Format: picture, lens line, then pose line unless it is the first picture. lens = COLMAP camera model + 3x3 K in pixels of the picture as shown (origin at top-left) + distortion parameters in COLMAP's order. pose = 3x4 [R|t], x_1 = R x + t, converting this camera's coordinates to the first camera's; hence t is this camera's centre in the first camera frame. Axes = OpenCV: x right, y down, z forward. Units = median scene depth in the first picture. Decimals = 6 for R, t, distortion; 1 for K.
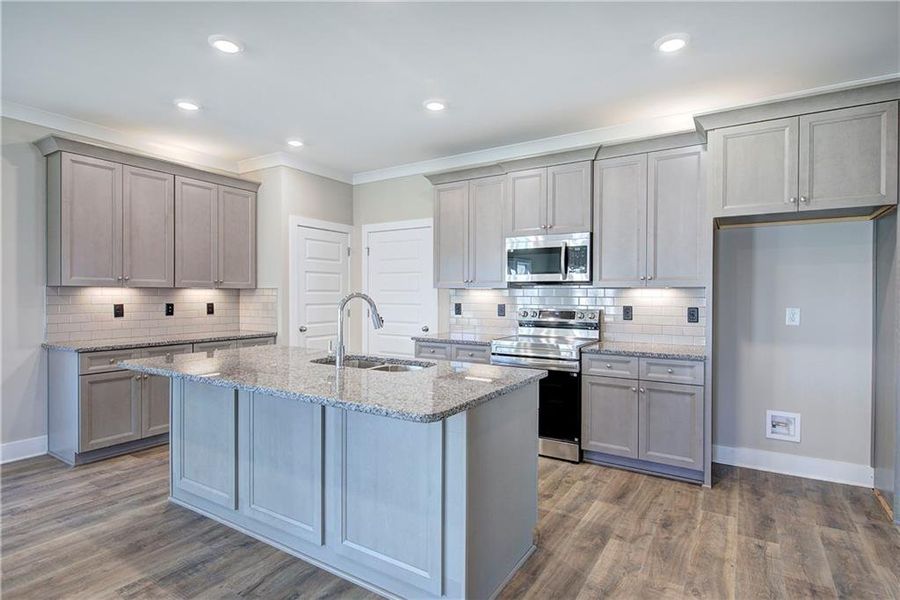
lens RADIAL K [[461.0, 0, 454.5], [0, 461.0, 300.8], [0, 0, 1]] dist [0.011406, -0.001698]
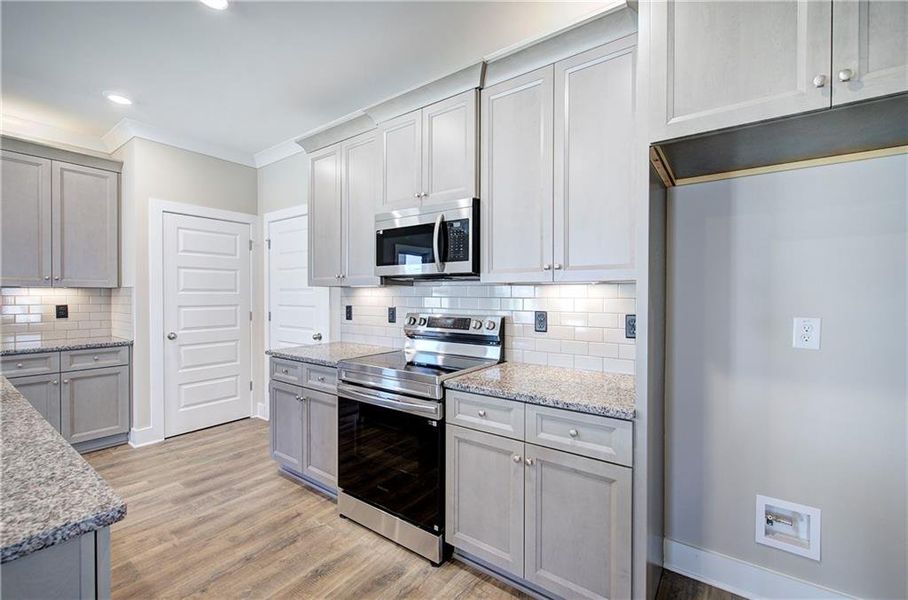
lens RADIAL K [[383.7, 0, 457.0], [0, 383.7, 300.0], [0, 0, 1]] dist [-0.003739, 0.000865]
pose [[0.997802, -0.000298, -0.066260, 0.300941], [0.000280, 1.000000, -0.000282, -0.004742], [0.066260, 0.000263, 0.997802, 0.451641]]
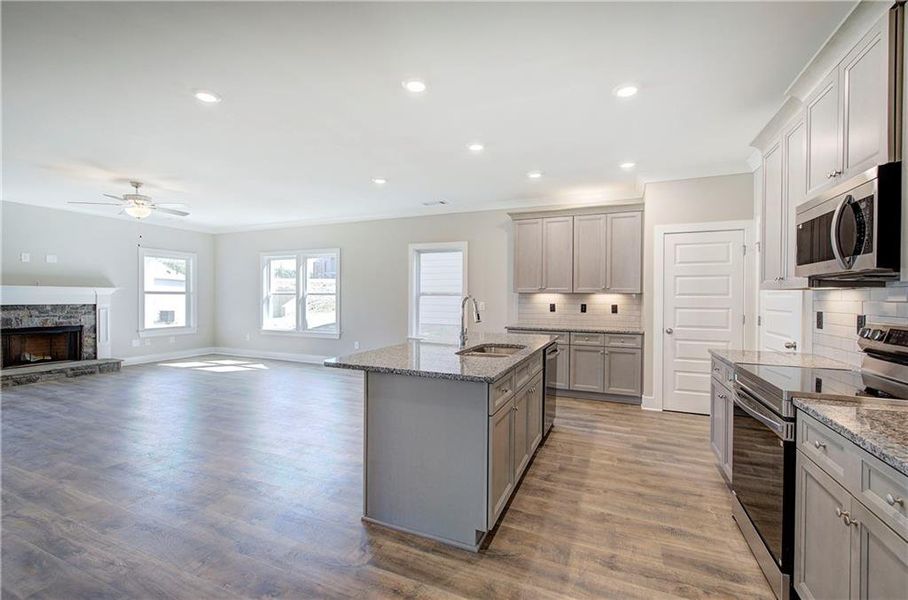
lens RADIAL K [[383.7, 0, 457.1], [0, 383.7, 299.9], [0, 0, 1]] dist [-0.003739, 0.000865]
pose [[0.155519, 0.005074, -0.987820, 0.600365], [-0.018235, 0.999831, 0.002265, -0.003712], [0.987665, 0.017661, 0.155585, 0.504248]]
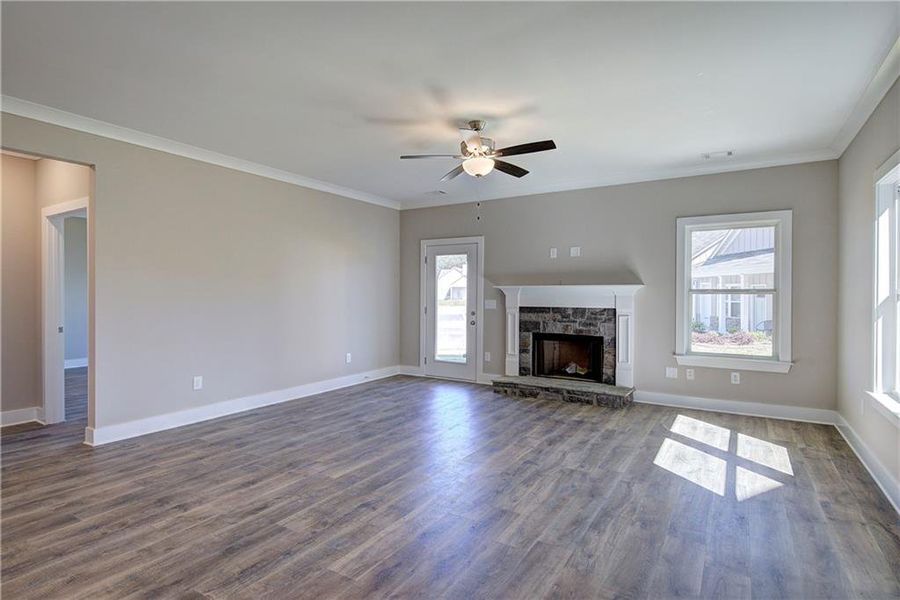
lens RADIAL K [[461.0, 0, 450.3], [0, 461.0, 299.4], [0, 0, 1]] dist [0.011406, -0.001698]
pose [[-0.999989, -0.004600, 0.000186, -0.781044], [-0.004594, 0.999722, 0.023113, -0.011966], [-0.000293, 0.023112, -0.999733, 0.648679]]
